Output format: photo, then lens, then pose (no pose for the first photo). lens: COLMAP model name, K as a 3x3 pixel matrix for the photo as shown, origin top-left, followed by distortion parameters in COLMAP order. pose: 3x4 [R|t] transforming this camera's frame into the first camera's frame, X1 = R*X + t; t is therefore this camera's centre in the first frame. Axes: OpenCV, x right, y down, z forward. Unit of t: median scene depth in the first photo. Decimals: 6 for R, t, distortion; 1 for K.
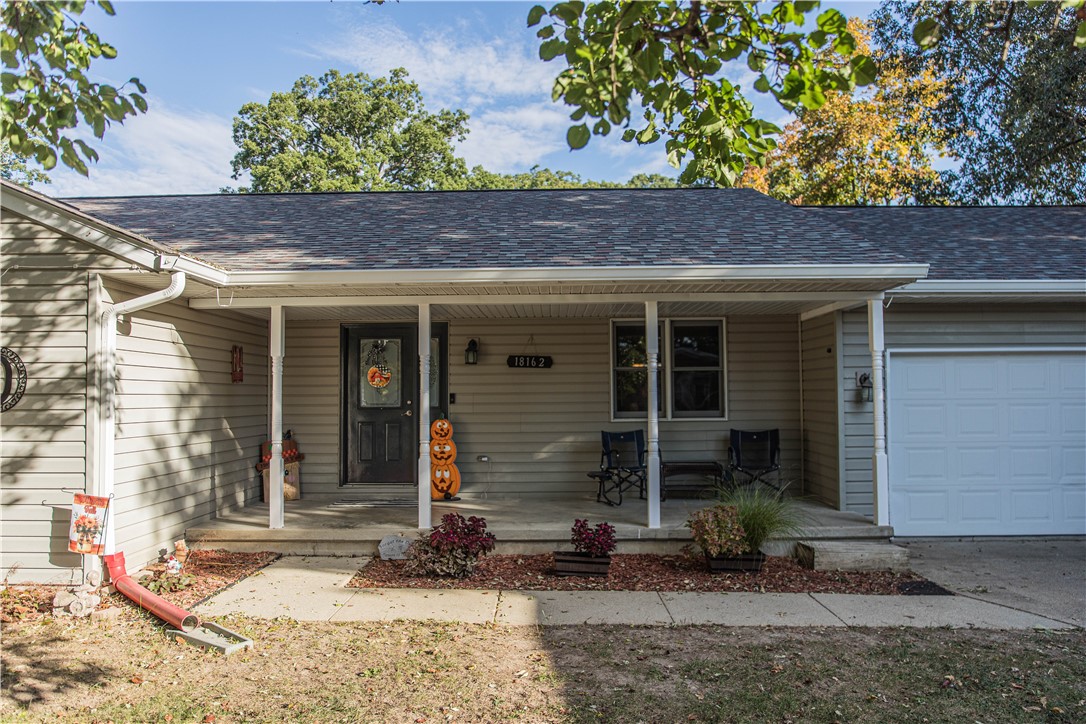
lens RADIAL K [[726.7, 0, 539.2], [0, 726.7, 367.2], [0, 0, 1]] dist [-0.057153, 0.033879]
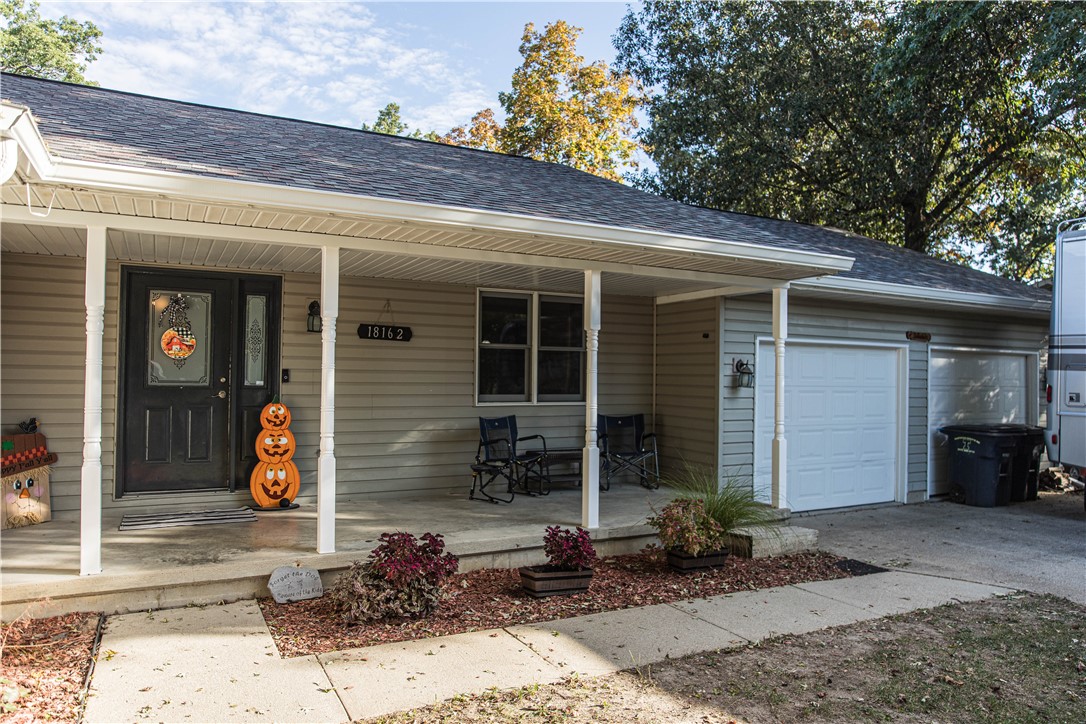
lens RADIAL K [[726.7, 0, 539.2], [0, 726.7, 367.2], [0, 0, 1]] dist [-0.057153, 0.033879]
pose [[0.878721, 0.025121, 0.476674, -0.289014], [-0.038150, 0.999116, 0.017674, 0.011848], [-0.475808, -0.033716, 0.878903, 0.231866]]
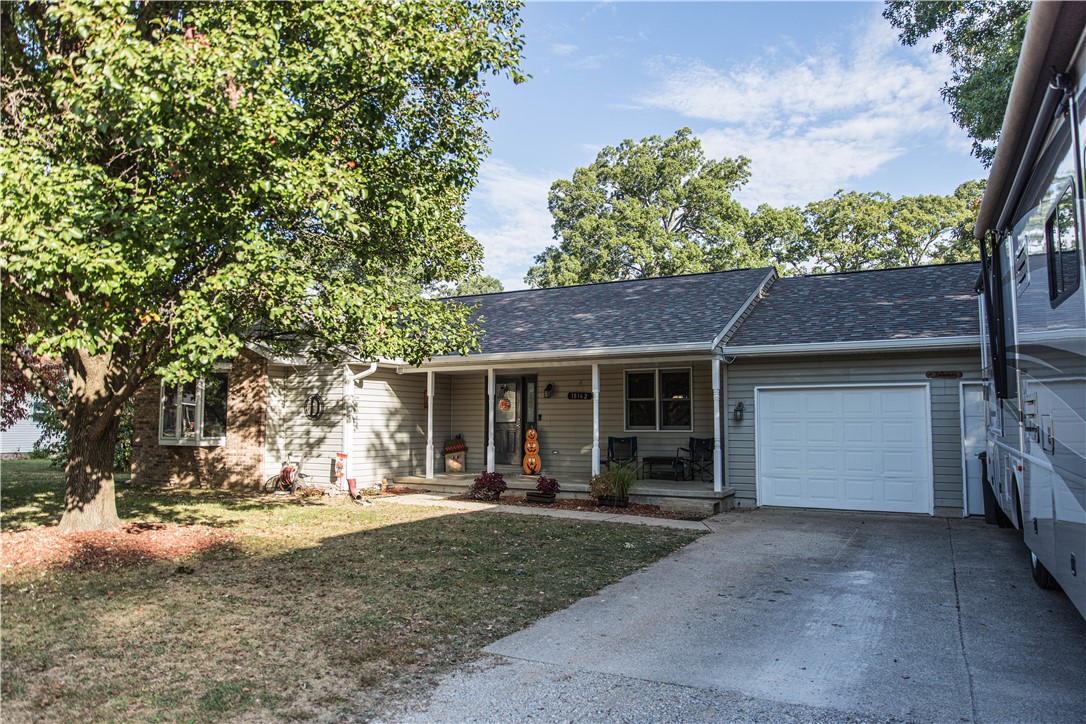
lens RADIAL K [[726.7, 0, 539.2], [0, 726.7, 367.2], [0, 0, 1]] dist [-0.057153, 0.033879]
pose [[0.887204, -0.026916, -0.460592, 0.800510], [0.010353, 0.999207, -0.038449, -0.011684], [0.461262, 0.029343, 0.886779, -0.644082]]
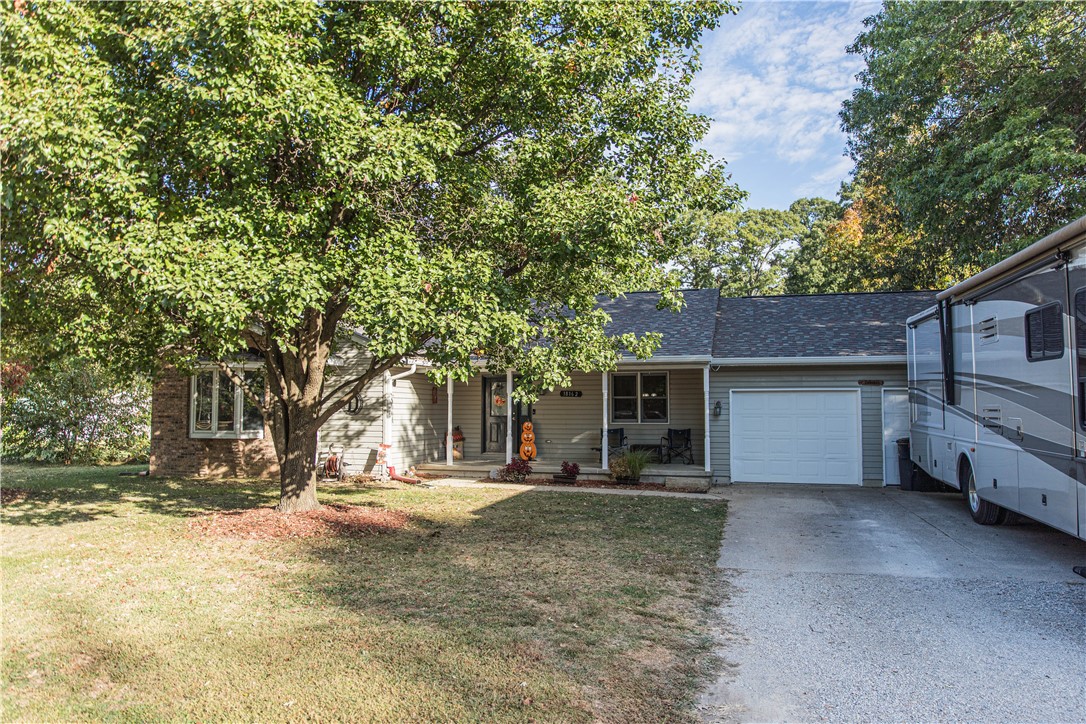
lens RADIAL K [[726.7, 0, 539.2], [0, 726.7, 367.2], [0, 0, 1]] dist [-0.057153, 0.033879]
pose [[0.966191, -0.006538, -0.257744, 0.491049], [0.001417, 0.999798, -0.020049, -0.047342], [0.257823, 0.019006, 0.966005, -1.128138]]
